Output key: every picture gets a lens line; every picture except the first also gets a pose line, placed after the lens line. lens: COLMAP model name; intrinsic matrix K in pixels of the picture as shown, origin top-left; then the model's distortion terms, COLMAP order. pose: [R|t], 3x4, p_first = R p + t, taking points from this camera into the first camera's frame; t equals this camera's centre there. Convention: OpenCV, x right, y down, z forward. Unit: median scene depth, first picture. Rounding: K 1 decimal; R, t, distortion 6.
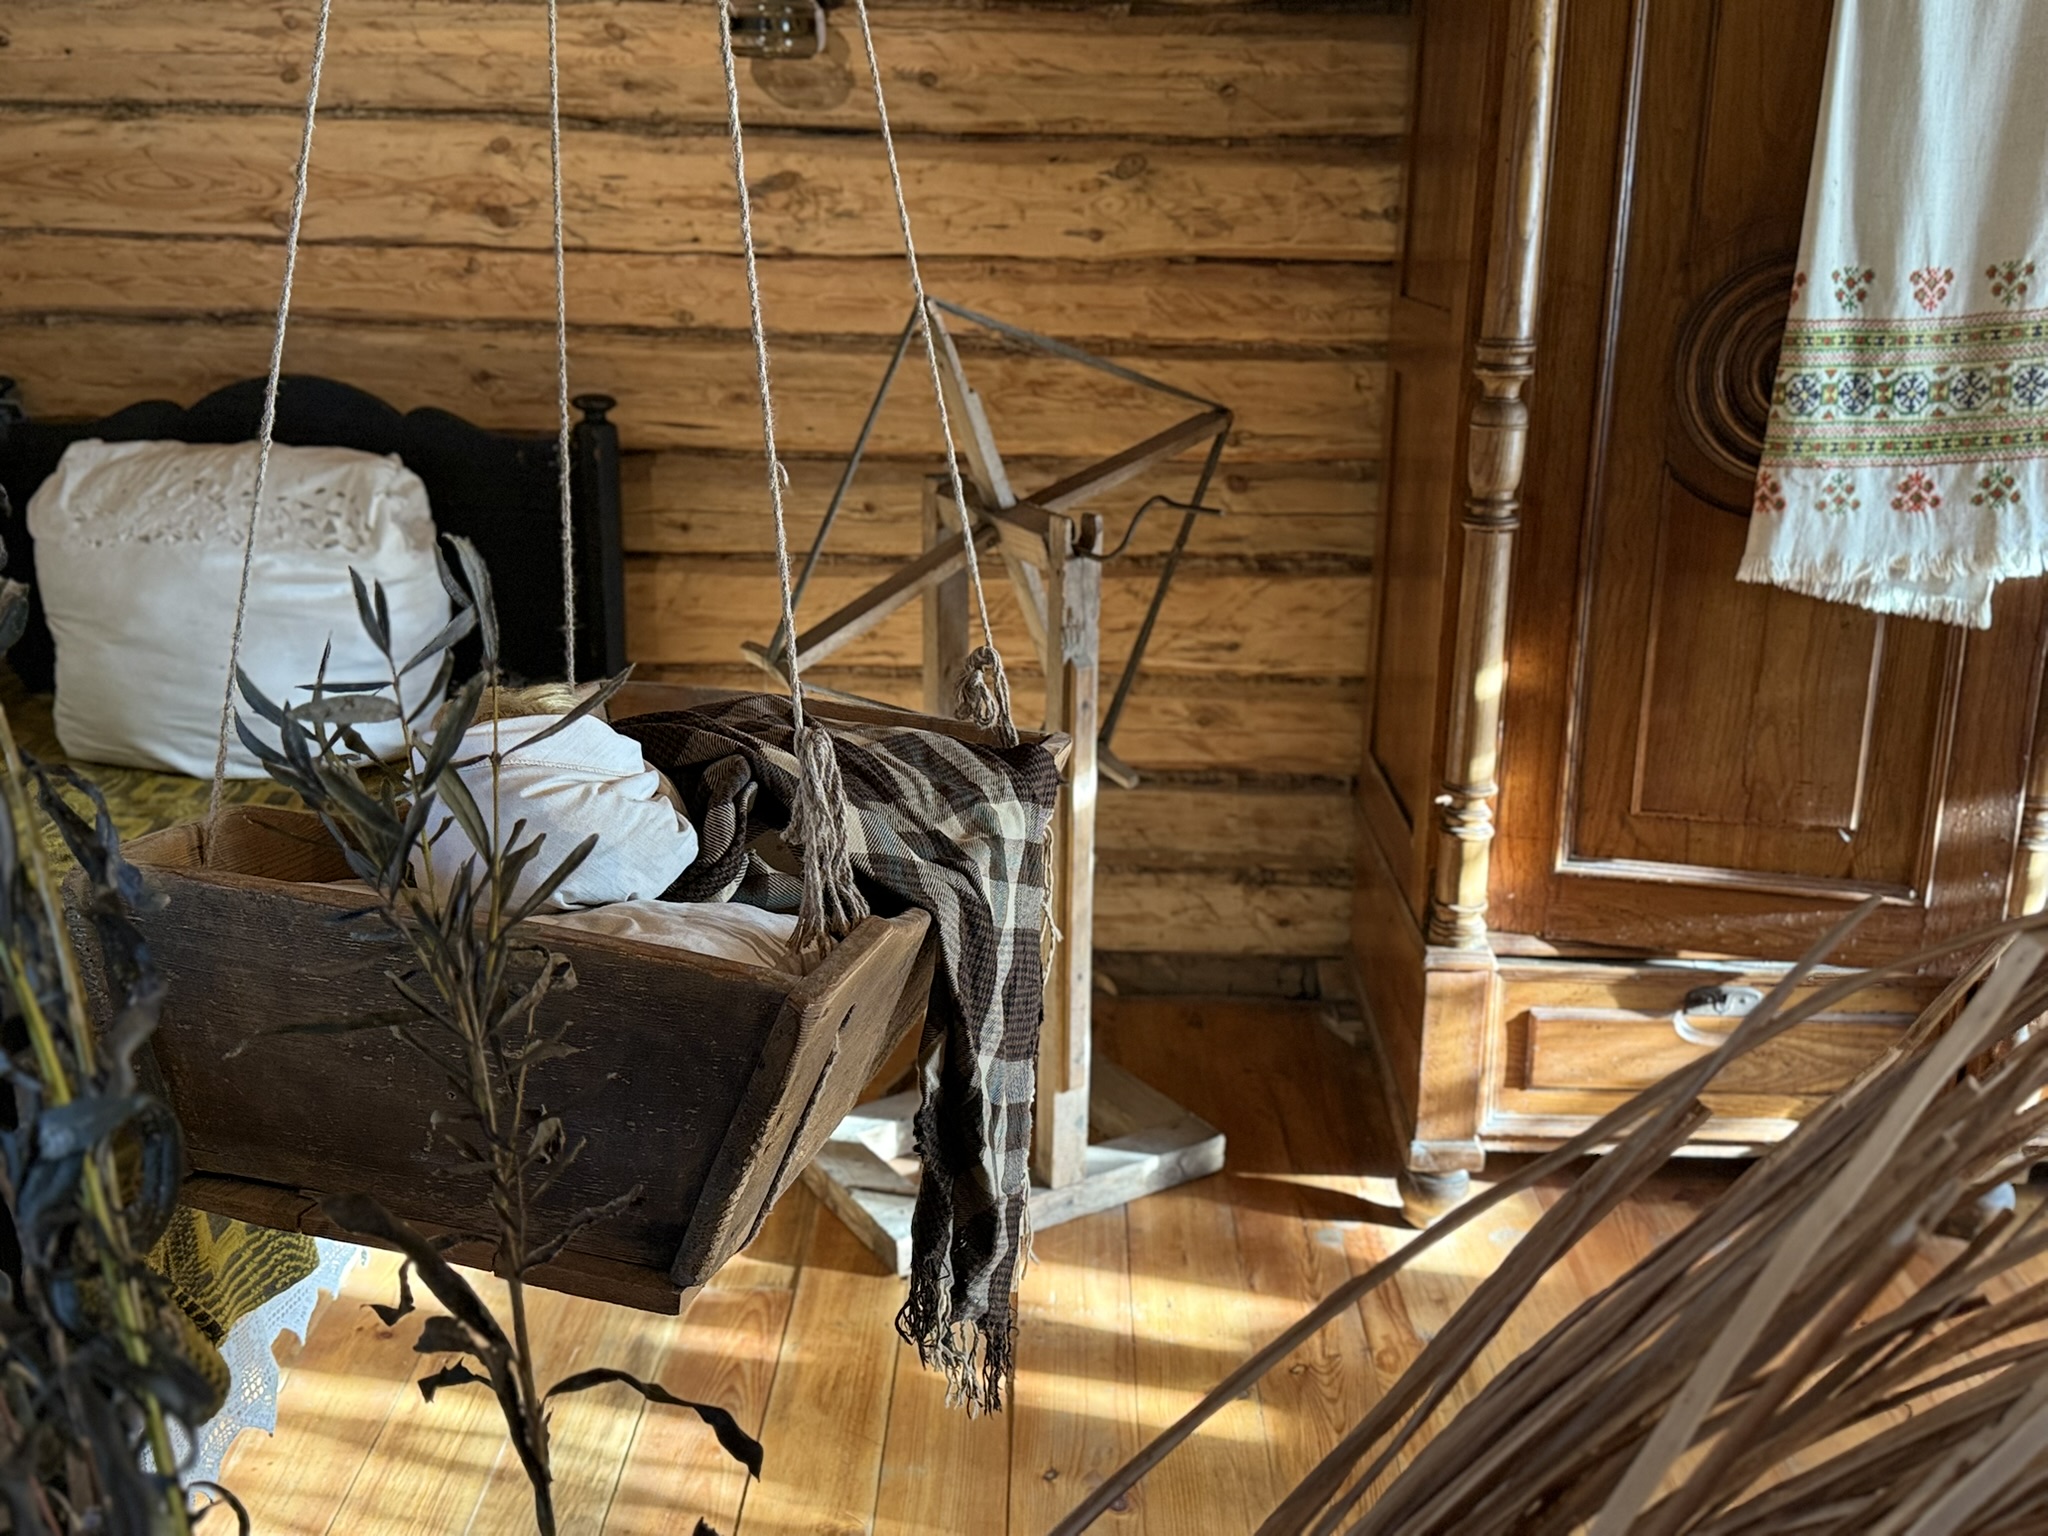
lens RADIAL K [[2050.4, 0, 1024.0], [0, 2050.4, 768.0], [0, 0, 1]] dist [0.142346, -0.342910]
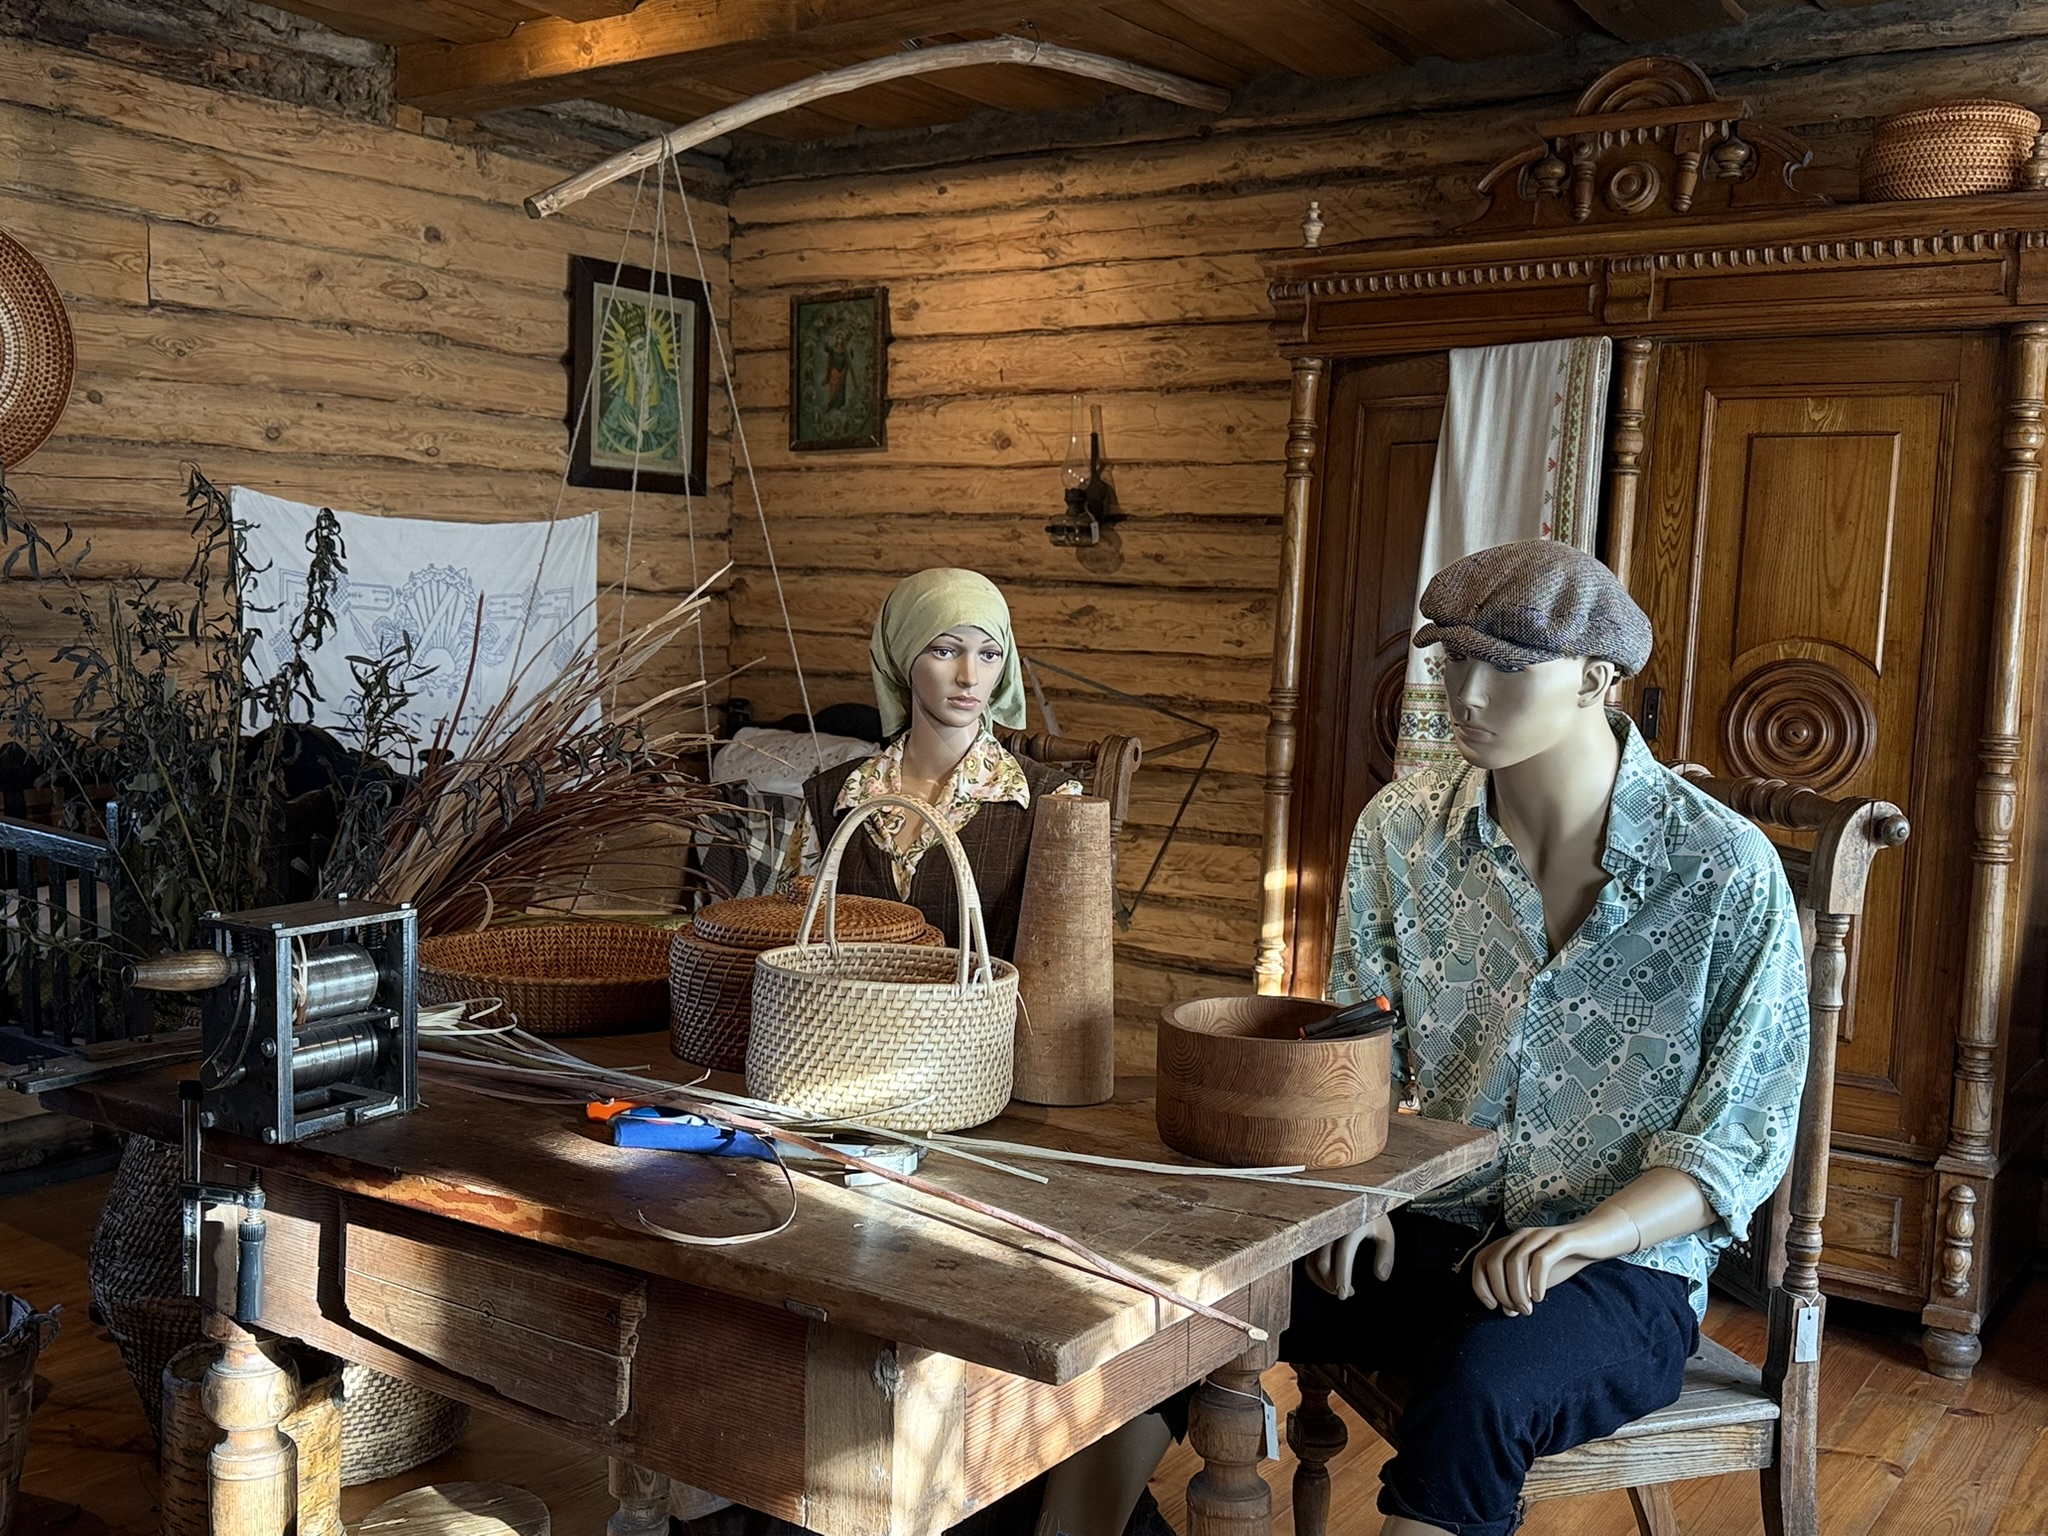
lens RADIAL K [[2050.4, 0, 1024.0], [0, 2050.4, 768.0], [0, 0, 1]] dist [0.142346, -0.342910]
pose [[0.838886, 0.060192, -0.540968, 0.822819], [-0.181947, 0.967705, -0.174475, 0.174792], [0.512996, 0.244792, 0.822746, -0.476847]]
